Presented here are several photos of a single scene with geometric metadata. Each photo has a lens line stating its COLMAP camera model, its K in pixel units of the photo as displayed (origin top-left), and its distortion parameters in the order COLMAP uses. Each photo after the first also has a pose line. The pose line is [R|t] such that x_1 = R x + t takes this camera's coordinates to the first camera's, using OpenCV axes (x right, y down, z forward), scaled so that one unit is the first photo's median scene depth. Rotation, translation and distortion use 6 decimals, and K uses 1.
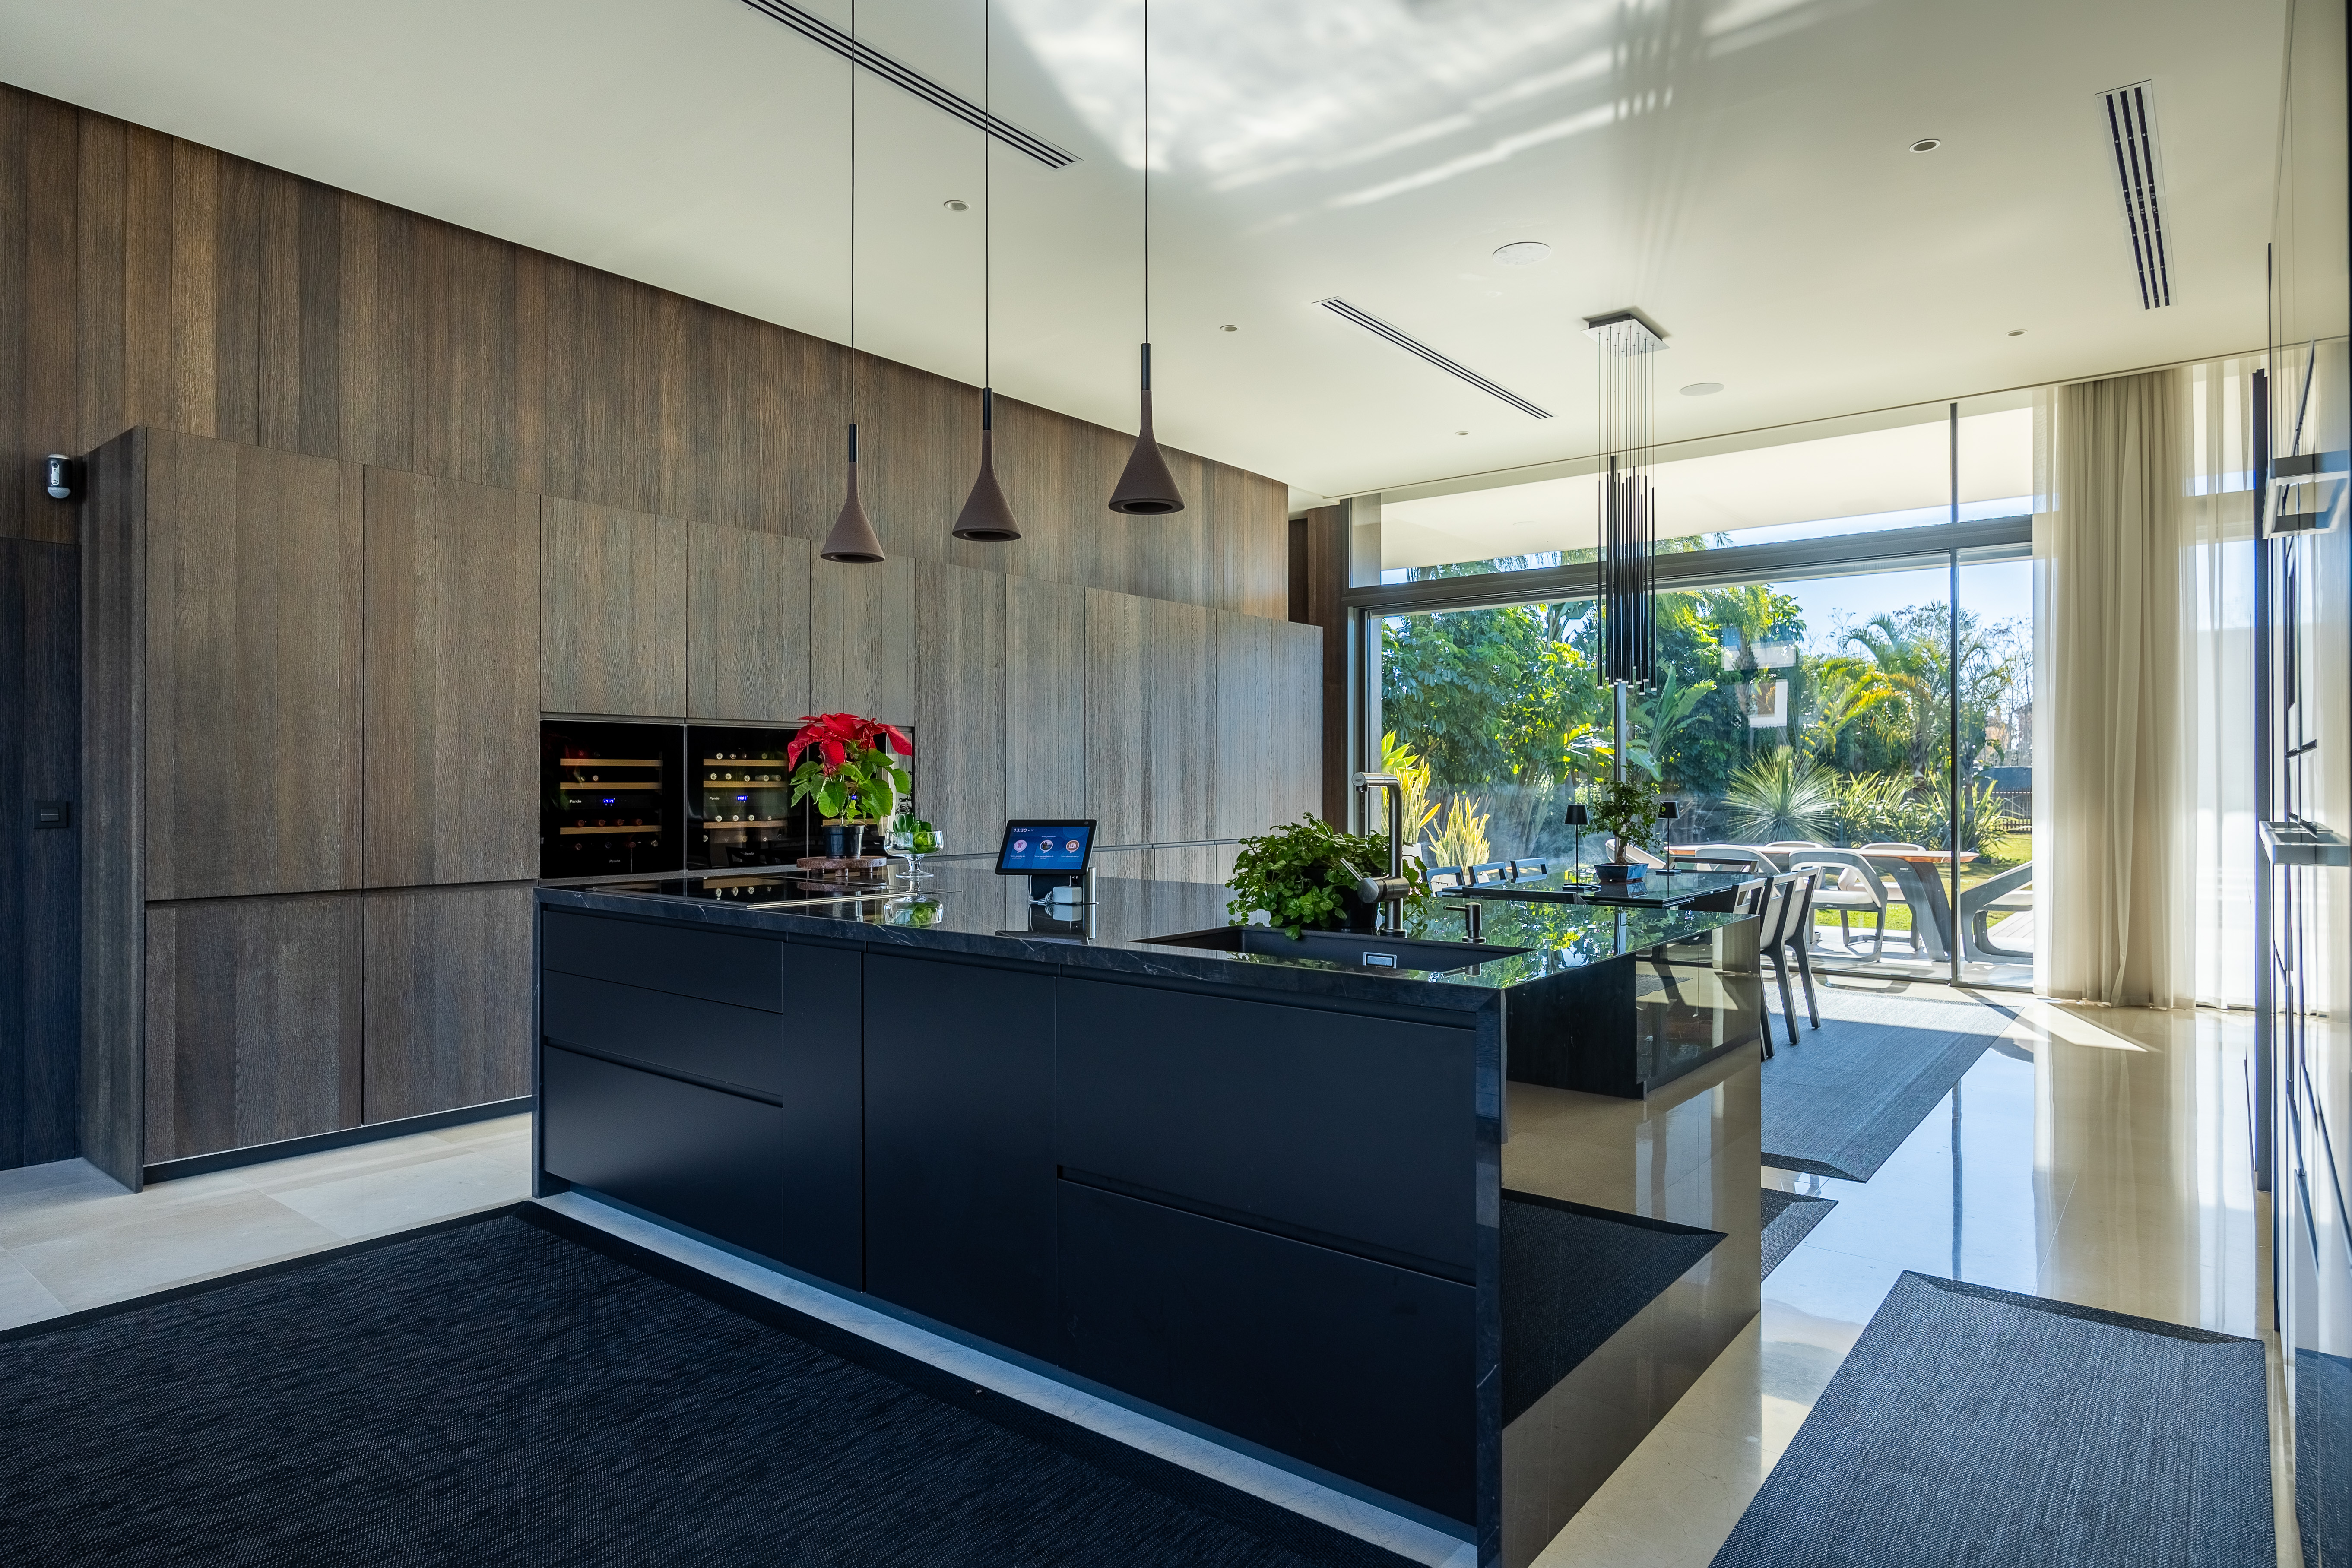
lens RADIAL K [[1309.8, 0, 1170.5], [0, 1309.8, 781.0], [0, 0, 1]] dist [0.000439, 0.001307]
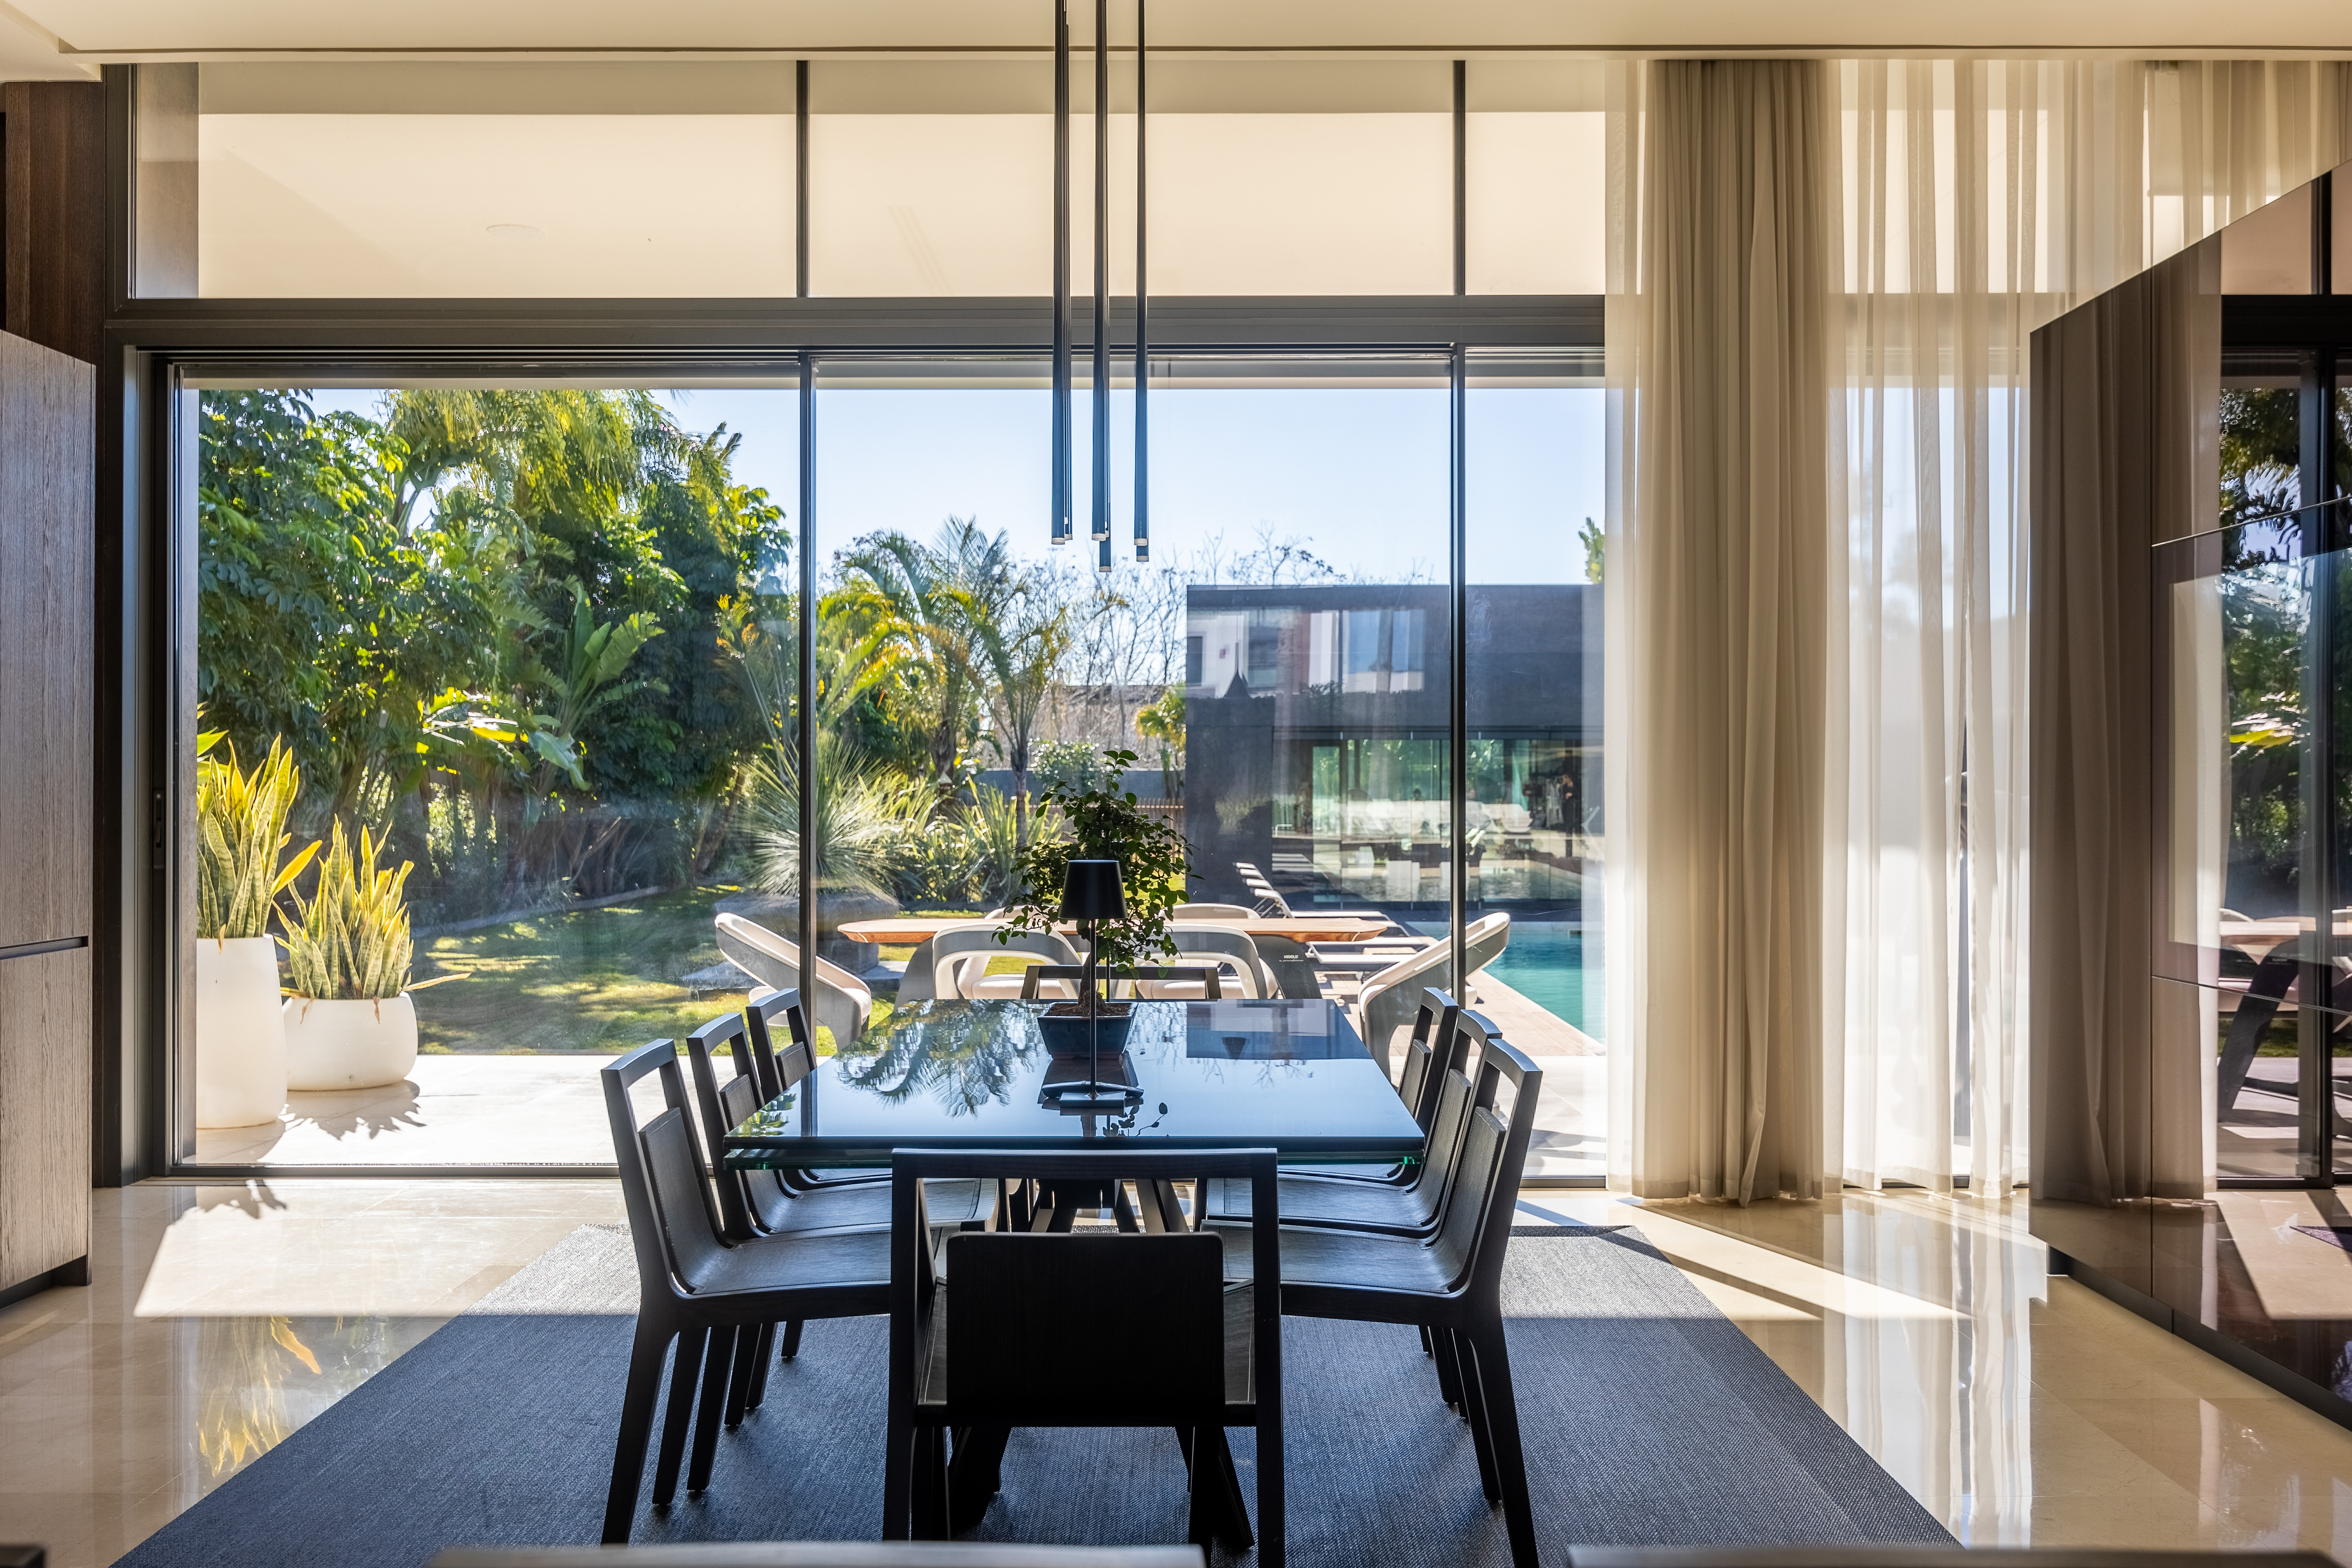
lens RADIAL K [[2156.6, 0, 1184.3], [0, 2156.6, 784.9], [0, 0, 1]] dist [-0.002422, 0.000000]
pose [[0.784516, 0.002682, 0.620102, -0.012850], [-0.001714, 0.999996, -0.002157, -0.000407], [-0.620106, 0.000629, 0.784518, 0.251207]]
